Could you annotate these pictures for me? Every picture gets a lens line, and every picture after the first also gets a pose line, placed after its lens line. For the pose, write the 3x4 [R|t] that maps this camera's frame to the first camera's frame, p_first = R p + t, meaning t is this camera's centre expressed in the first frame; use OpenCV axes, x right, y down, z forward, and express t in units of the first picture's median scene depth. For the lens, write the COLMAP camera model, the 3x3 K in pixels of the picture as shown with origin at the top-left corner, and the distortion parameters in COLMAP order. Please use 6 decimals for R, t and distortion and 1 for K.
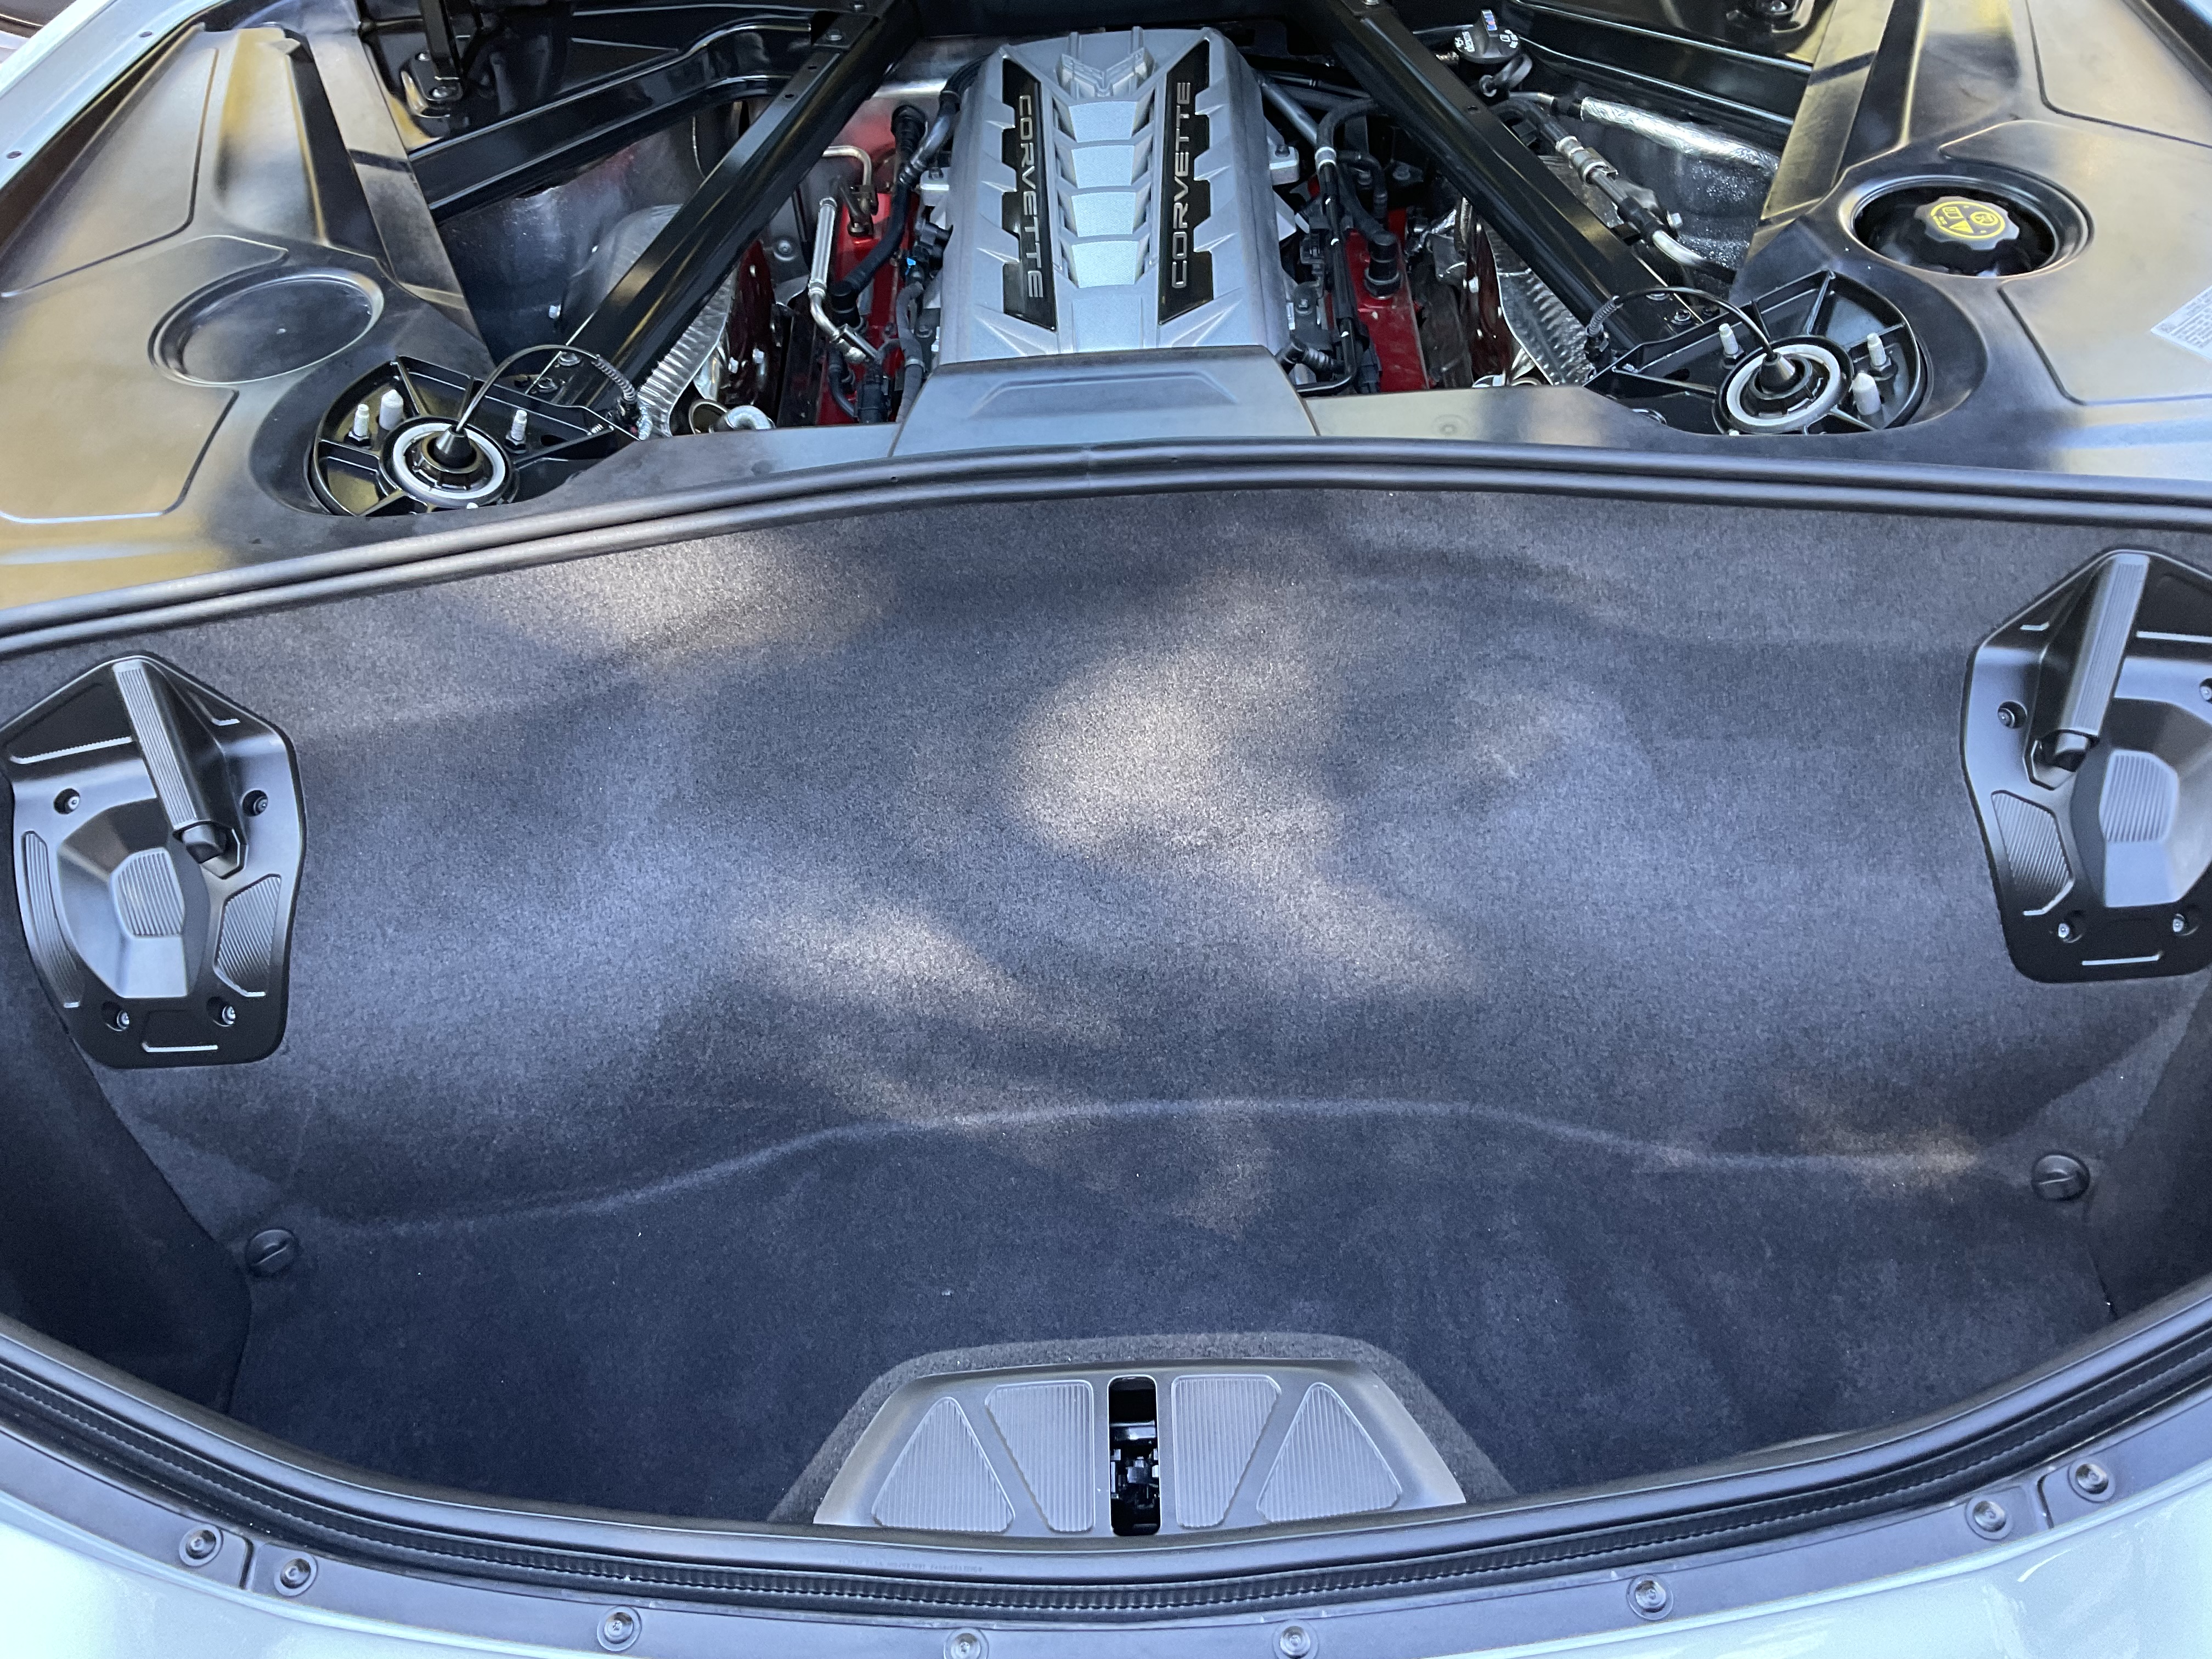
lens RADIAL K [[1866.5, 0, 1098.1], [0, 1866.5, 842.9], [0, 0, 1]] dist [0.055713, -0.117152]
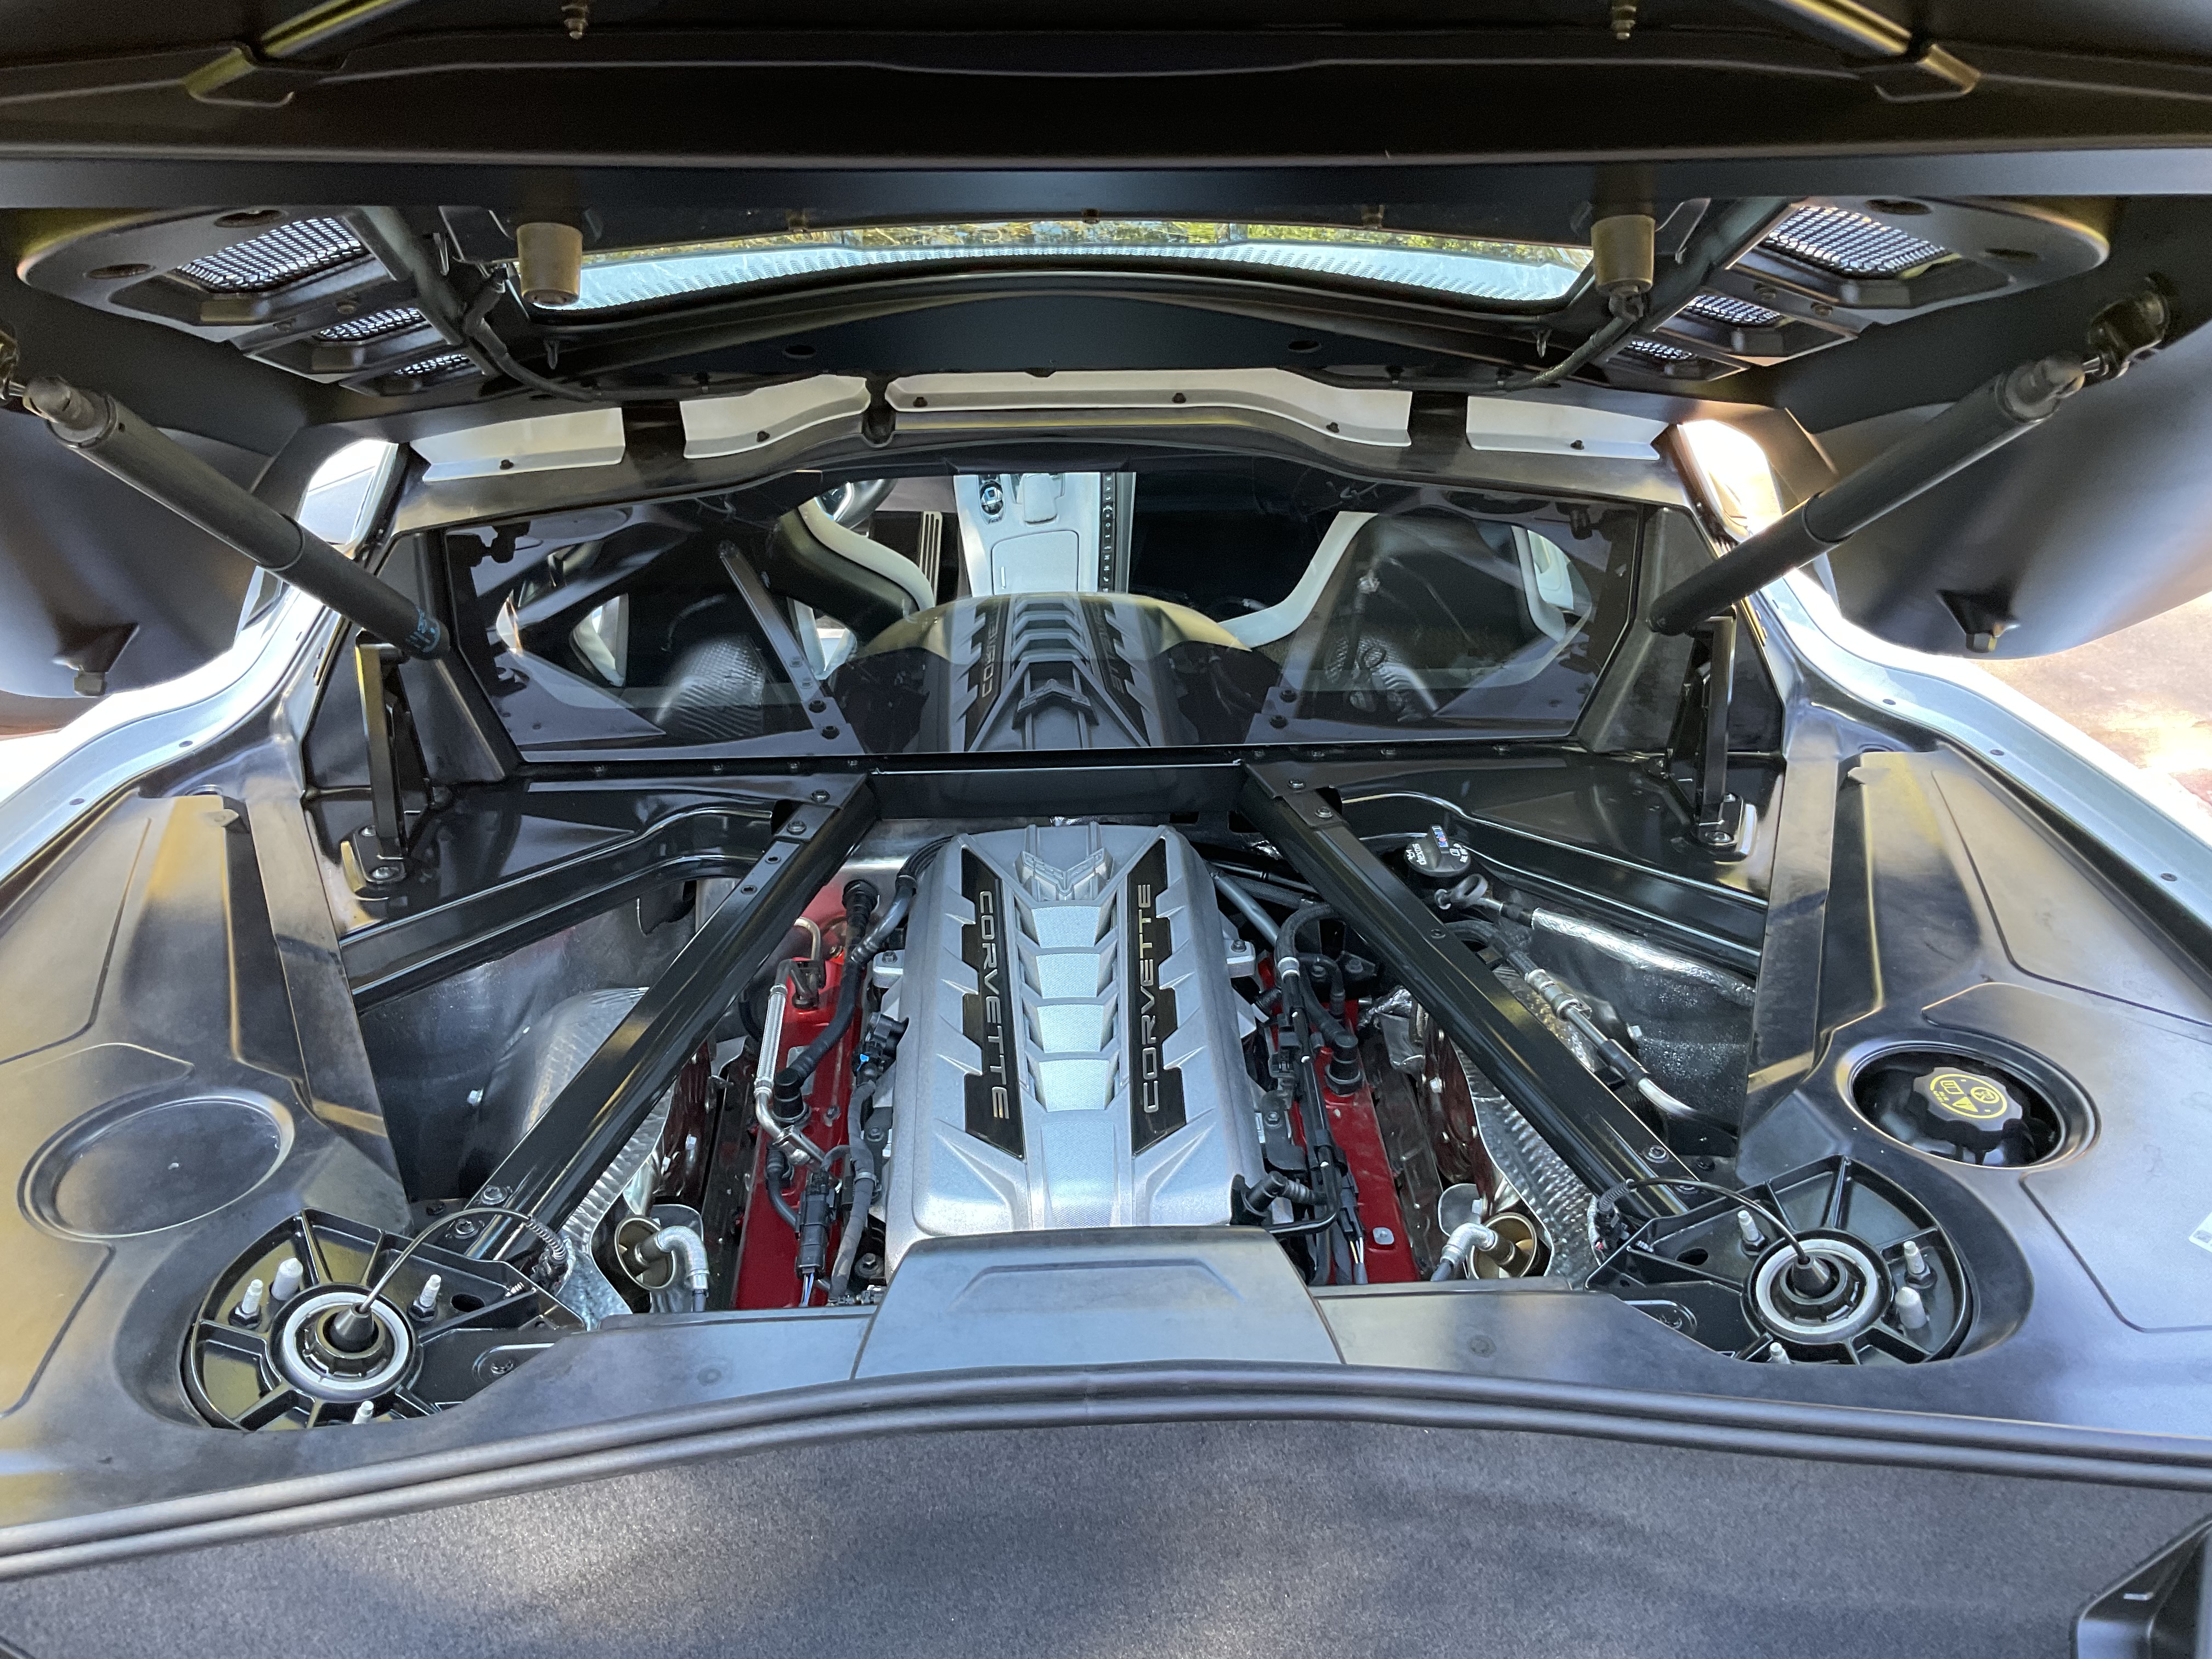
lens RADIAL K [[1866.5, 0, 1112.3], [0, 1866.5, 833.0], [0, 0, 1]] dist [0.055713, -0.117152]
pose [[0.997102, 0.031799, 0.069113, -0.054500], [-0.007855, 0.946633, -0.322219, -0.143417], [-0.075671, 0.320742, 0.944139, 0.064209]]
